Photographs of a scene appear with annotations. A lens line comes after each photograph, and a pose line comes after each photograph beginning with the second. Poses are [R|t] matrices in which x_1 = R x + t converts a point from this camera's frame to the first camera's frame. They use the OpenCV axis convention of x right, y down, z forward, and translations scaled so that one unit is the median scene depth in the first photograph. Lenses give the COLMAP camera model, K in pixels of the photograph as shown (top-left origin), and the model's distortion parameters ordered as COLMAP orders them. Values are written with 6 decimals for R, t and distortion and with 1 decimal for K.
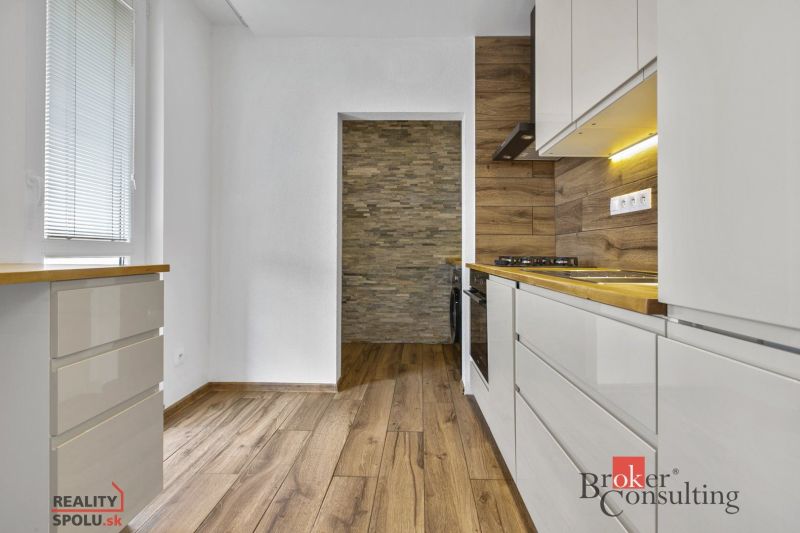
lens RADIAL K [[370.6, 0, 420.4], [0, 370.6, 256.5], [0, 0, 1]] dist [-0.001710, 0.001140]
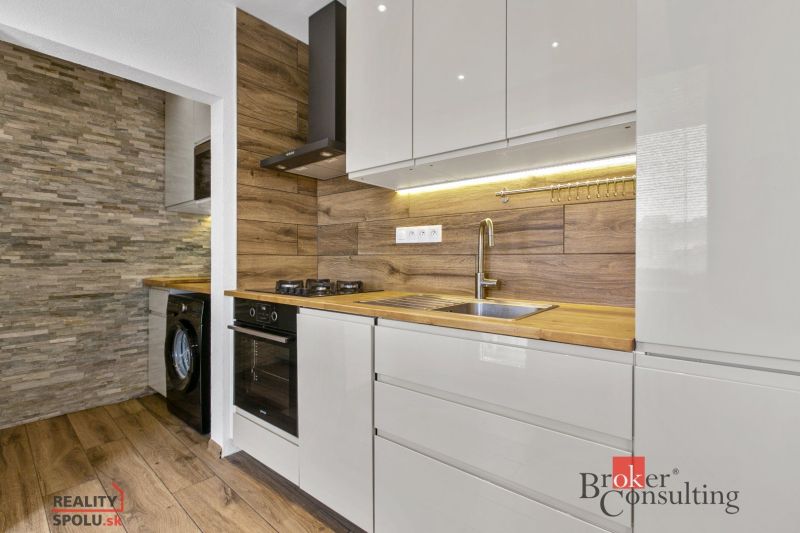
lens RADIAL K [[370.6, 0, 401.2], [0, 370.6, 262.8], [0, 0, 1]] dist [-0.001710, 0.001140]
pose [[0.638161, -0.008579, 0.769855, -0.243339], [0.004217, 0.999962, 0.007648, -0.045567], [-0.769891, -0.001634, 0.638173, 0.211382]]
